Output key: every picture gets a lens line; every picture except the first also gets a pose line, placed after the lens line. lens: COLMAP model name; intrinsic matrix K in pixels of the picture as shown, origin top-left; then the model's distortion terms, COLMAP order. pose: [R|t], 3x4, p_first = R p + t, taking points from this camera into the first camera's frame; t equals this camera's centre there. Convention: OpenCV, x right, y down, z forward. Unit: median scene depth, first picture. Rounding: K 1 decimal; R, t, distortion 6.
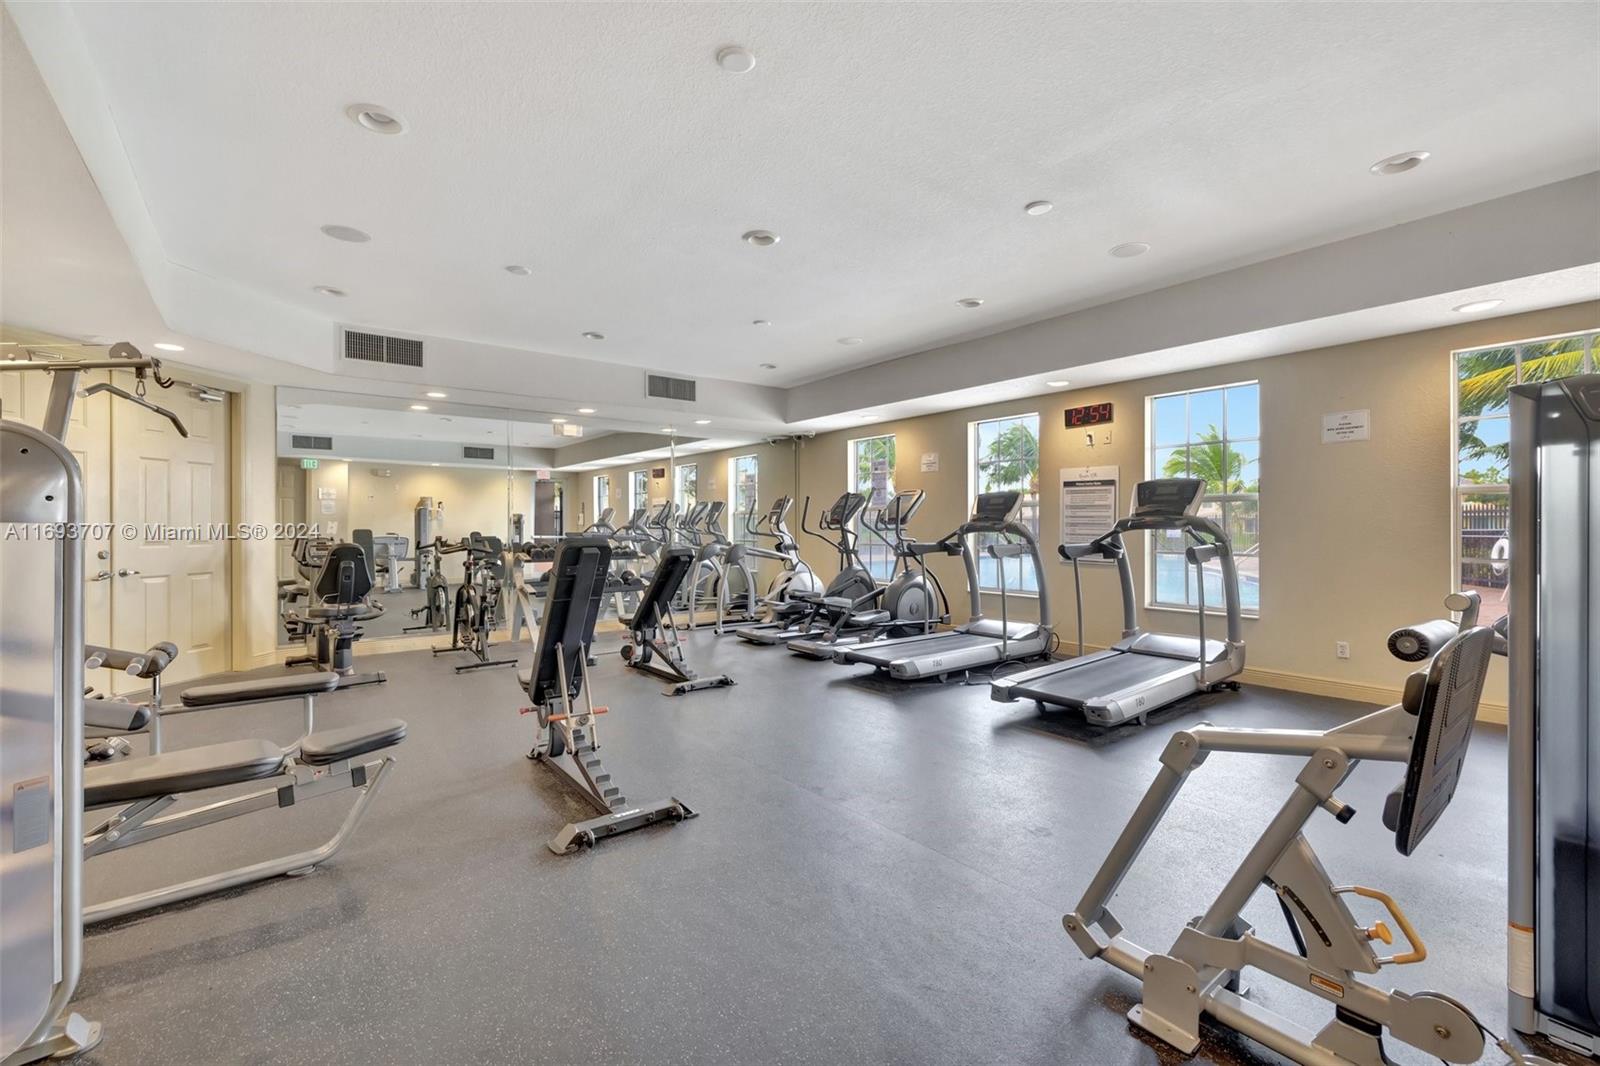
lens RADIAL K [[687.7, 0, 800.0], [0, 687.7, 533.0], [0, 0, 1]] dist [-0.000176, -0.000010]
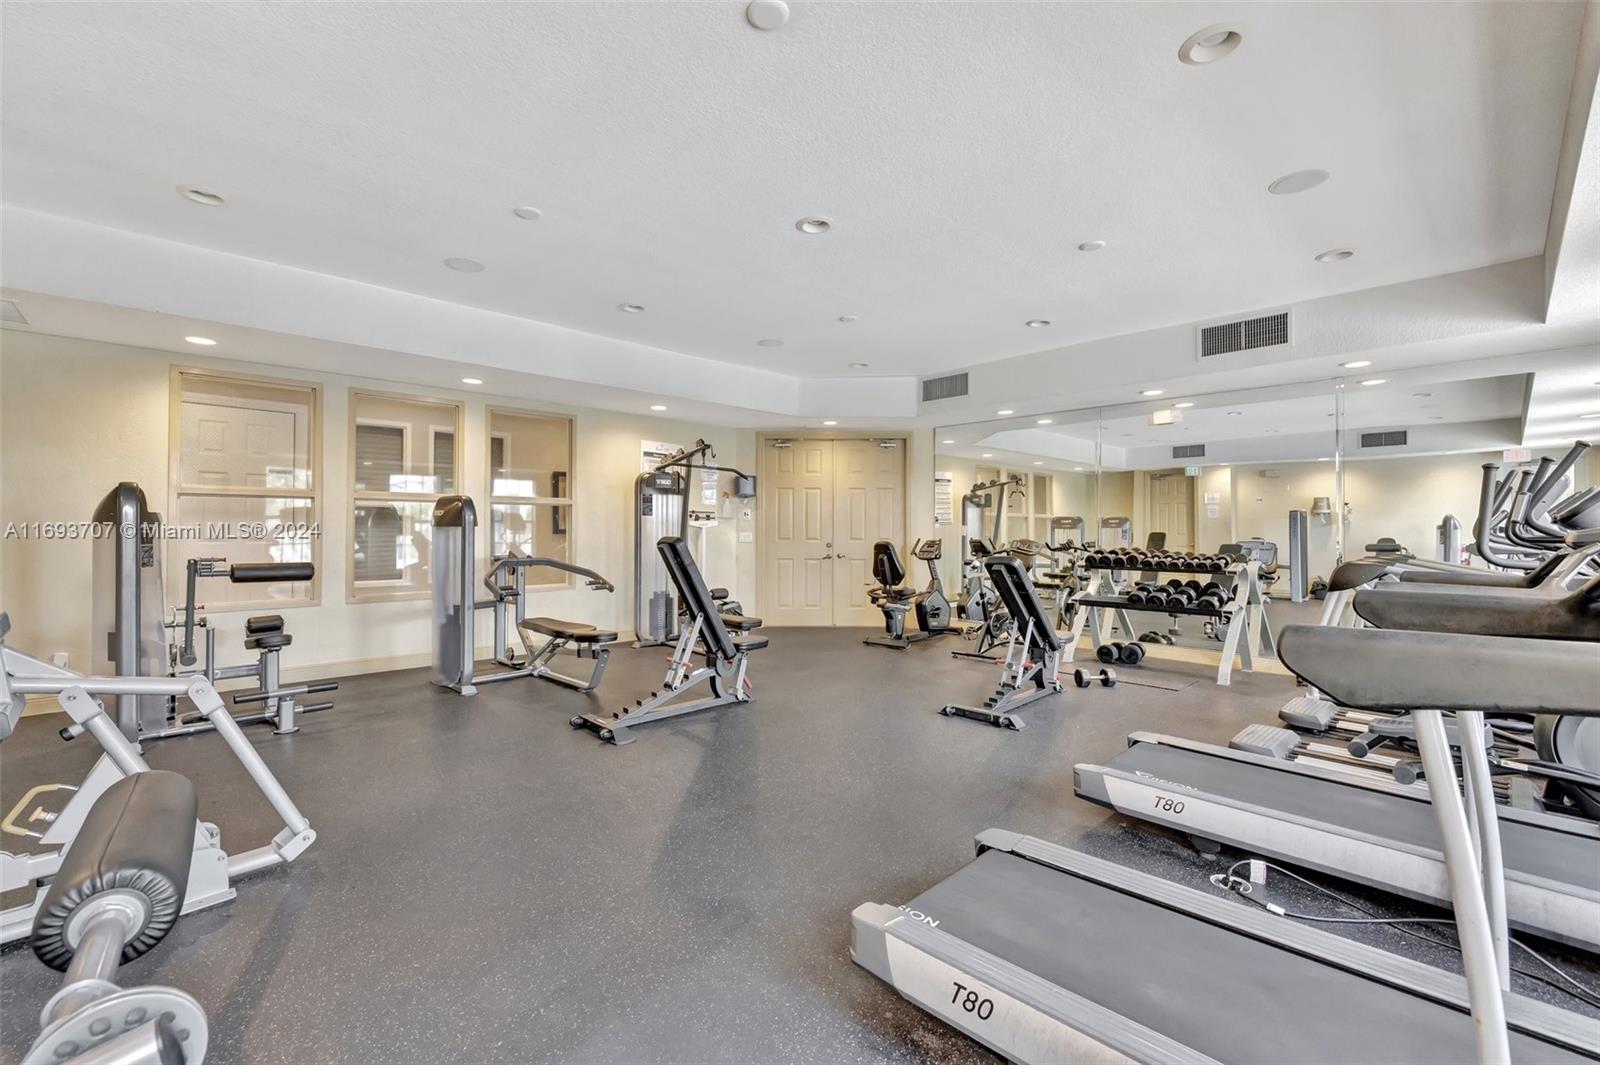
lens RADIAL K [[687.7, 0, 800.0], [0, 687.7, 532.5], [0, 0, 1]] dist [-0.000176, -0.000010]
pose [[0.119775, 0.008537, -0.992764, 0.274439], [-0.013197, 0.999888, 0.007006, -0.005453], [0.992713, 0.012263, 0.119875, 0.274073]]
